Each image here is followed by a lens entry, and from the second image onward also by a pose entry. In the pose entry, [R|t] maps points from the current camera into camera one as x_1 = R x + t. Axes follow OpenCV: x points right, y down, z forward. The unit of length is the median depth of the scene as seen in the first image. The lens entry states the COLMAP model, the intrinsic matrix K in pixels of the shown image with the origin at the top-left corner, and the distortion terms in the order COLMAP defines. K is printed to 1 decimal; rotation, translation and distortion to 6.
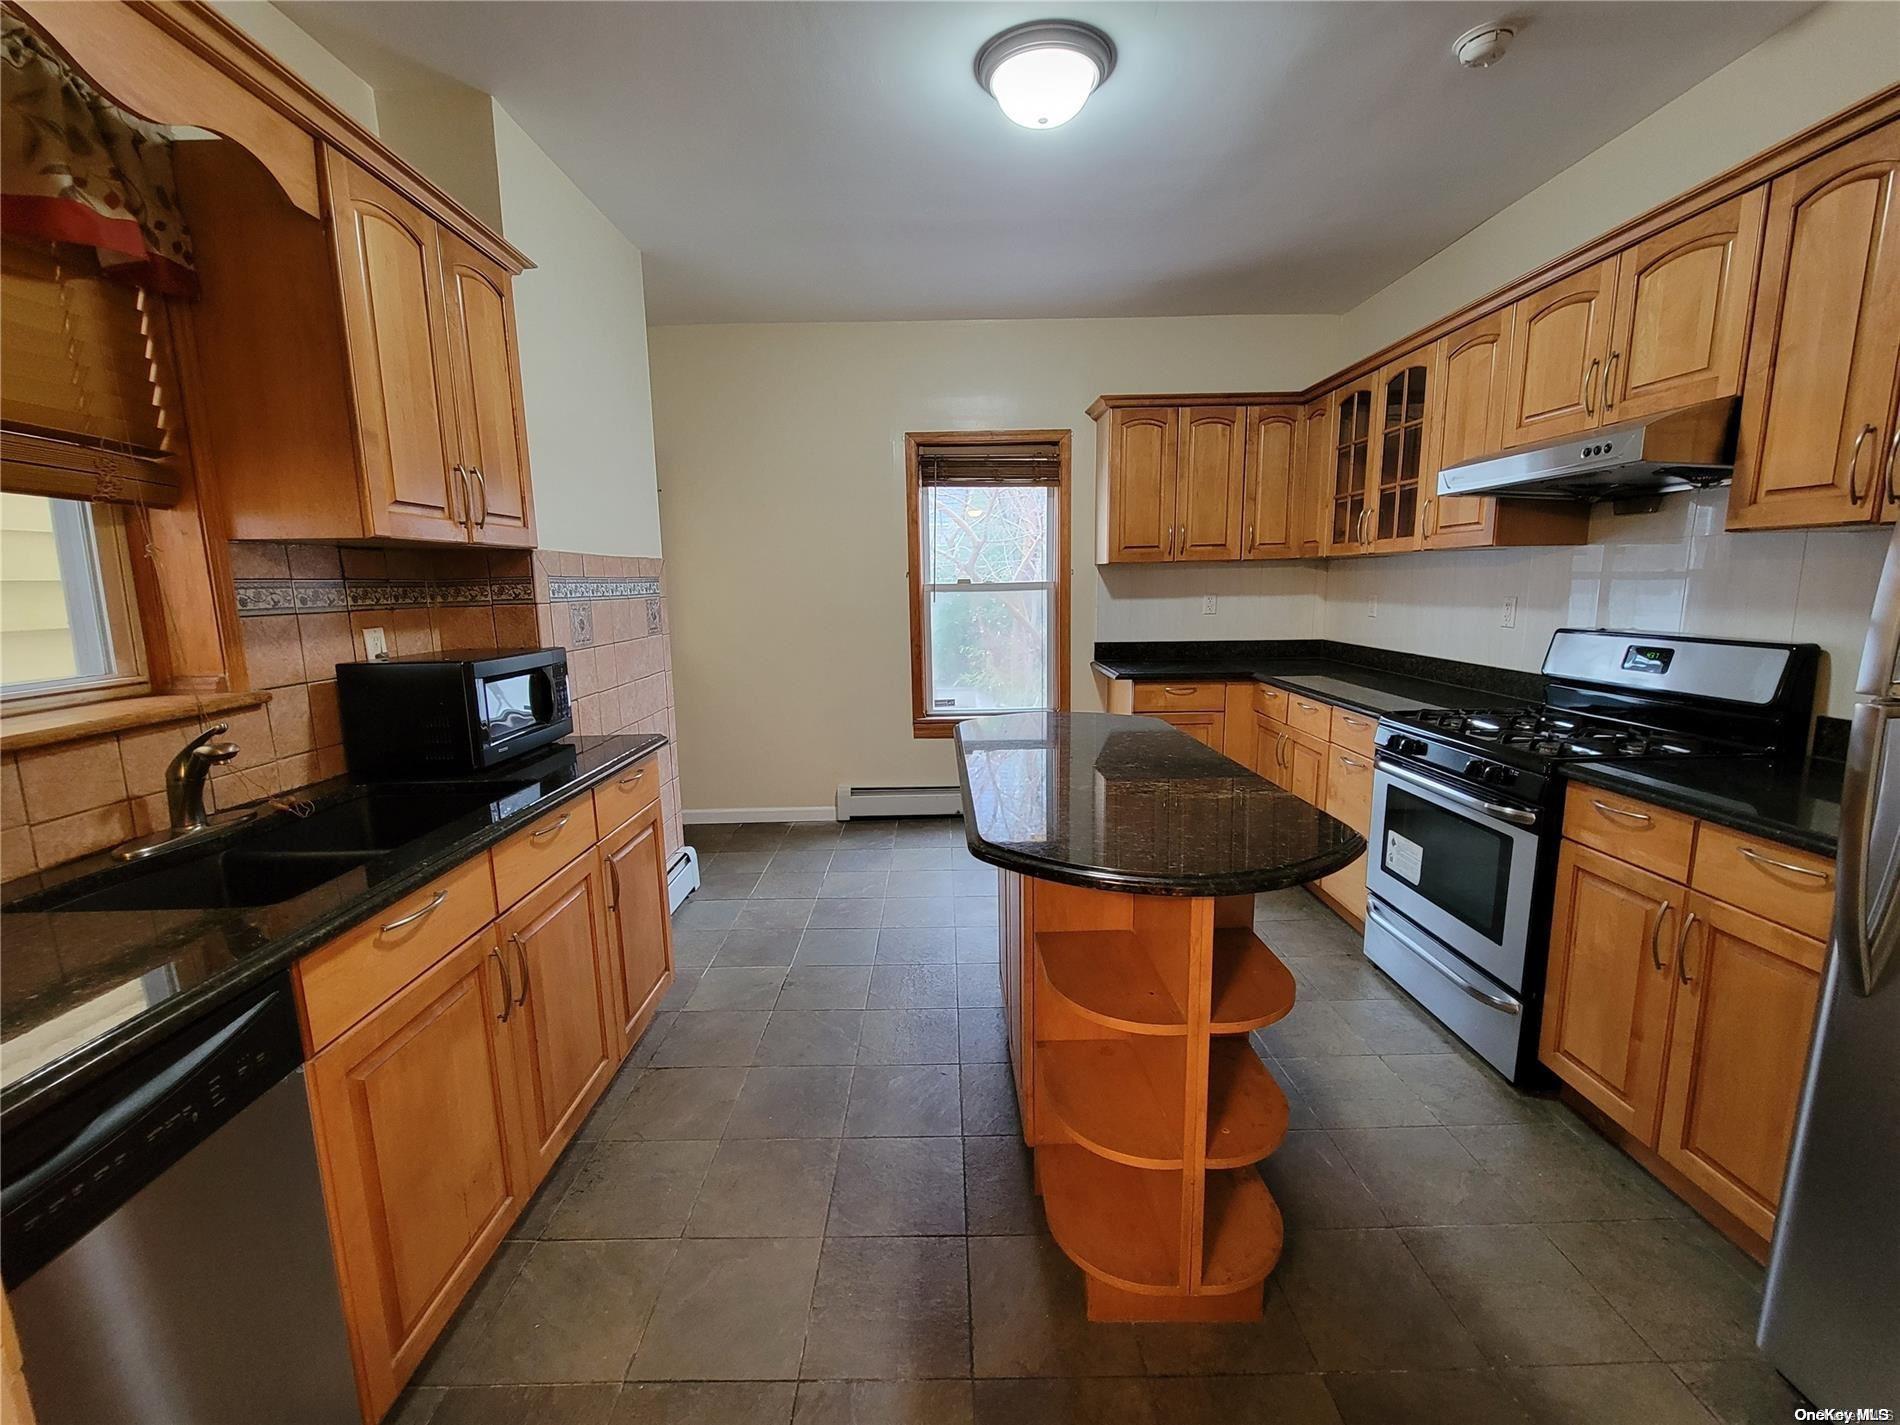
lens RADIAL K [[785.6, 0, 950.0], [0, 785.6, 712.5], [0, 0, 1]] dist [-0.000752, -0.000222]
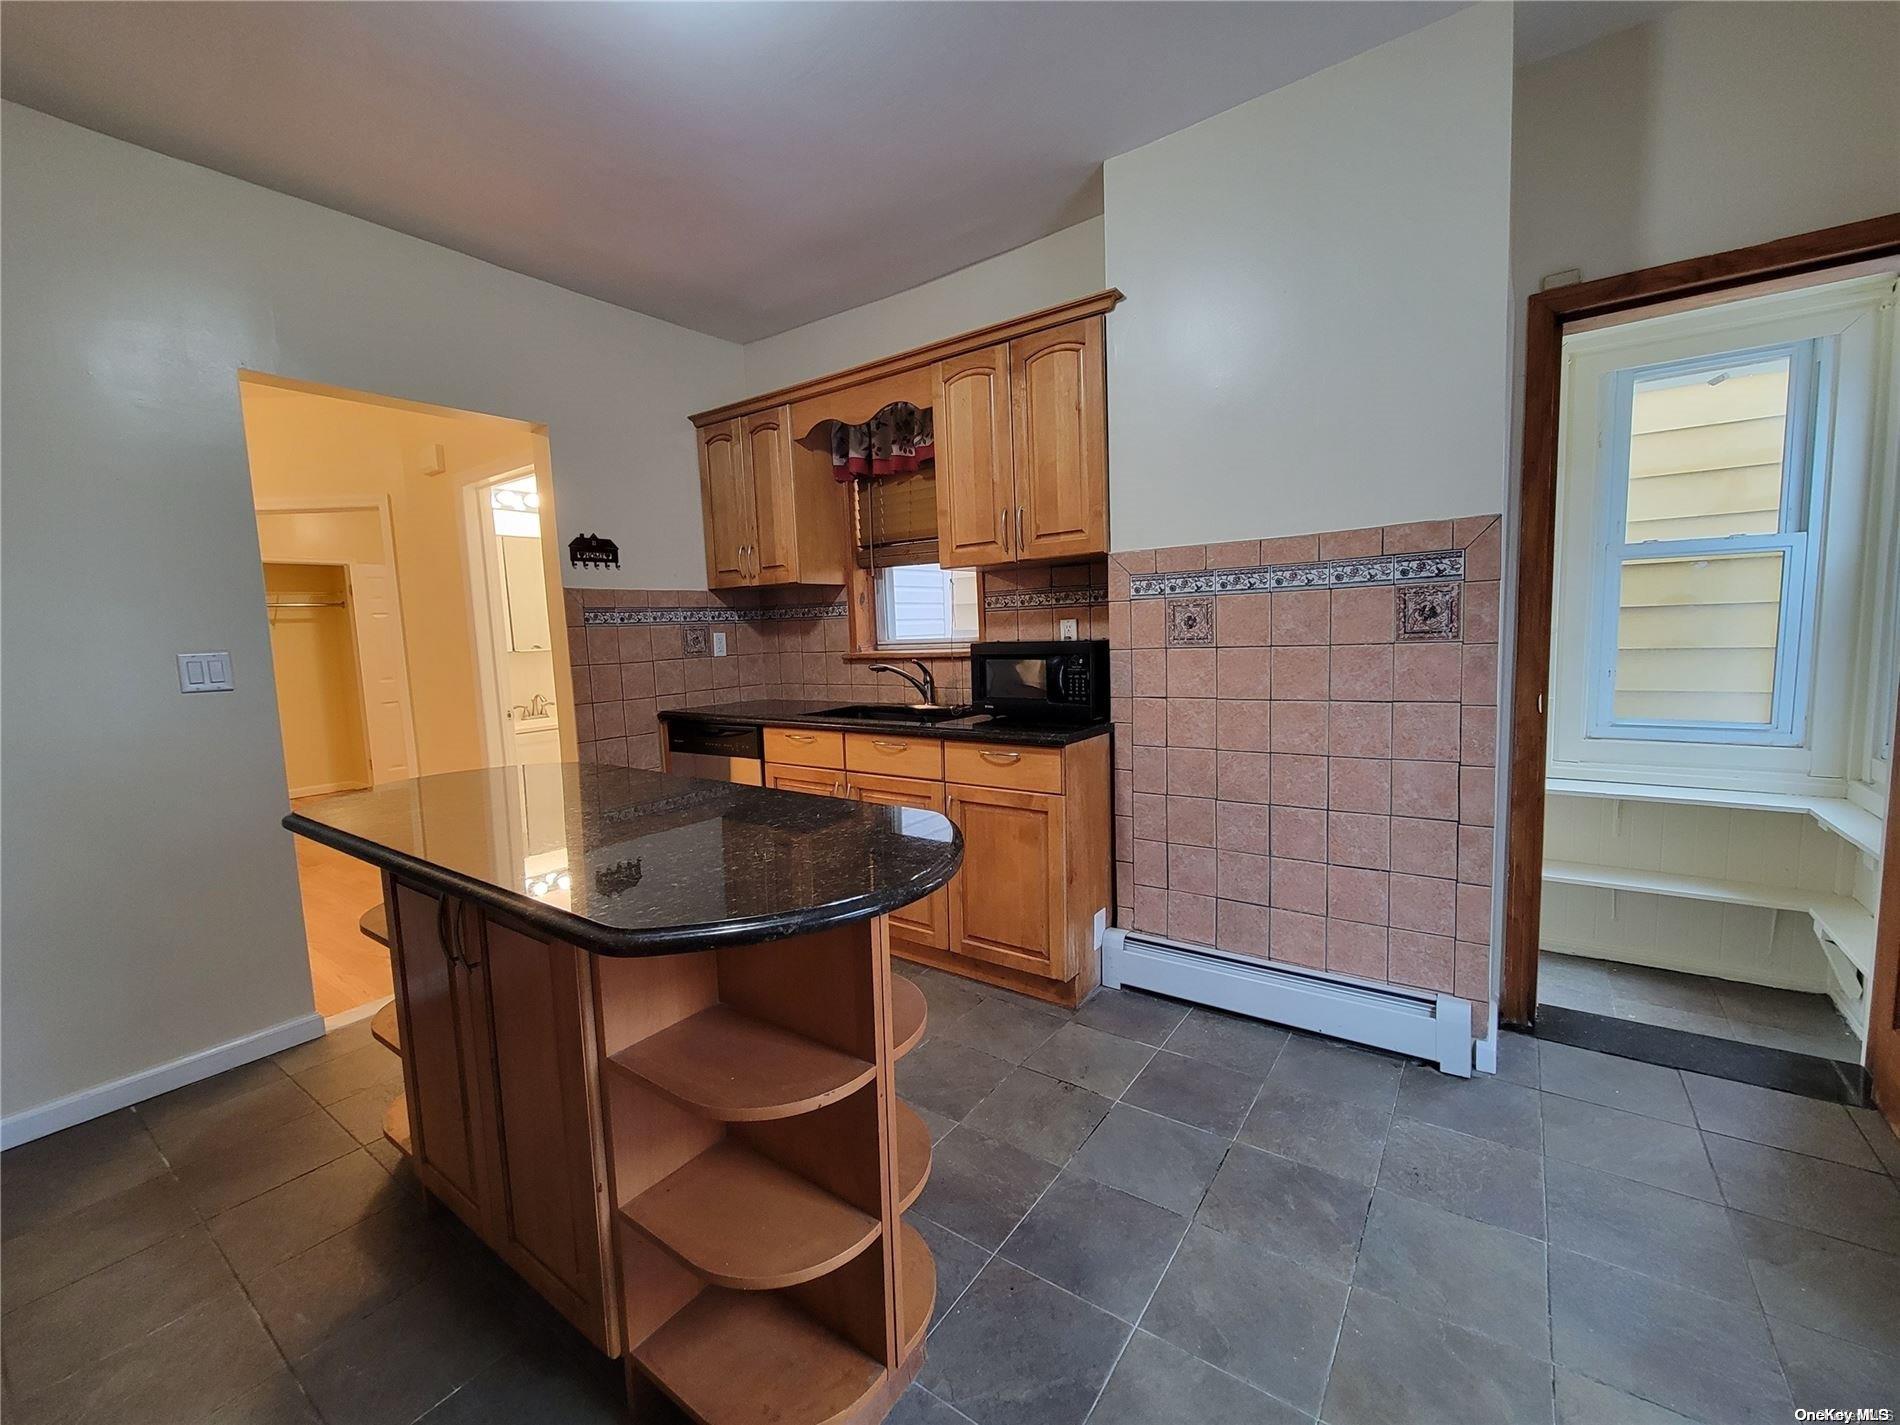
lens RADIAL K [[769.2, 0, 953.0], [0, 769.2, 707.4], [0, 0, 1]] dist [-0.009759, -0.000340]
pose [[-0.590483, 0.116783, -0.798556, 0.510902], [-0.087102, 0.974474, 0.206916, -0.204423], [0.802336, 0.191737, -0.565238, 1.512980]]
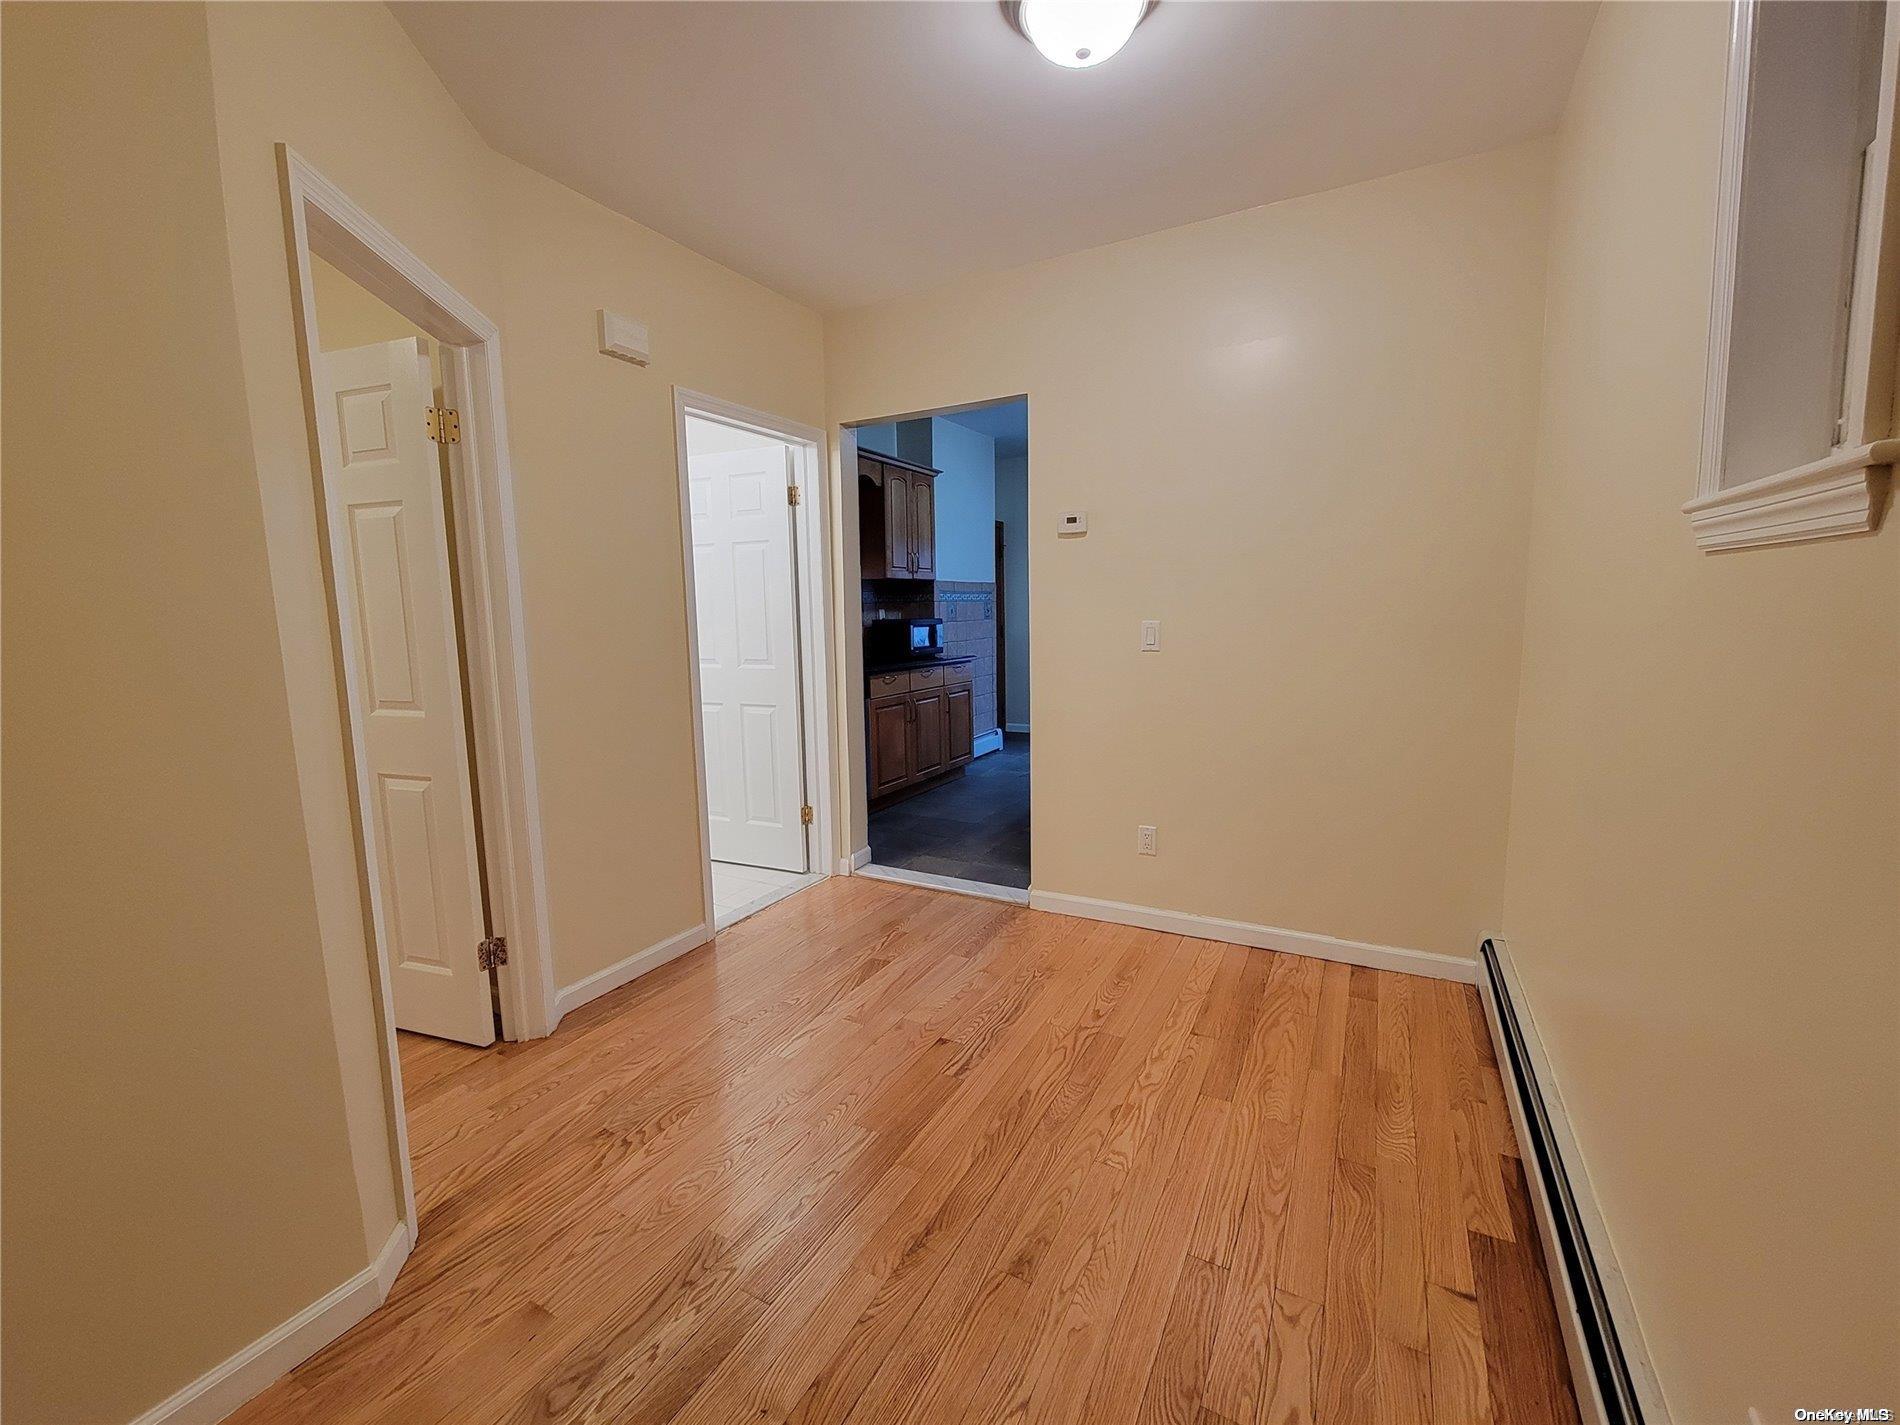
lens RADIAL K [[785.6, 0, 950.0], [0, 785.6, 712.5], [0, 0, 1]] dist [-0.000752, -0.000222]
pose [[0.874174, 0.063217, -0.481480, 0.784098], [-0.074980, 0.997171, -0.005209, 0.234711], [0.479789, 0.040655, 0.876441, -1.218603]]
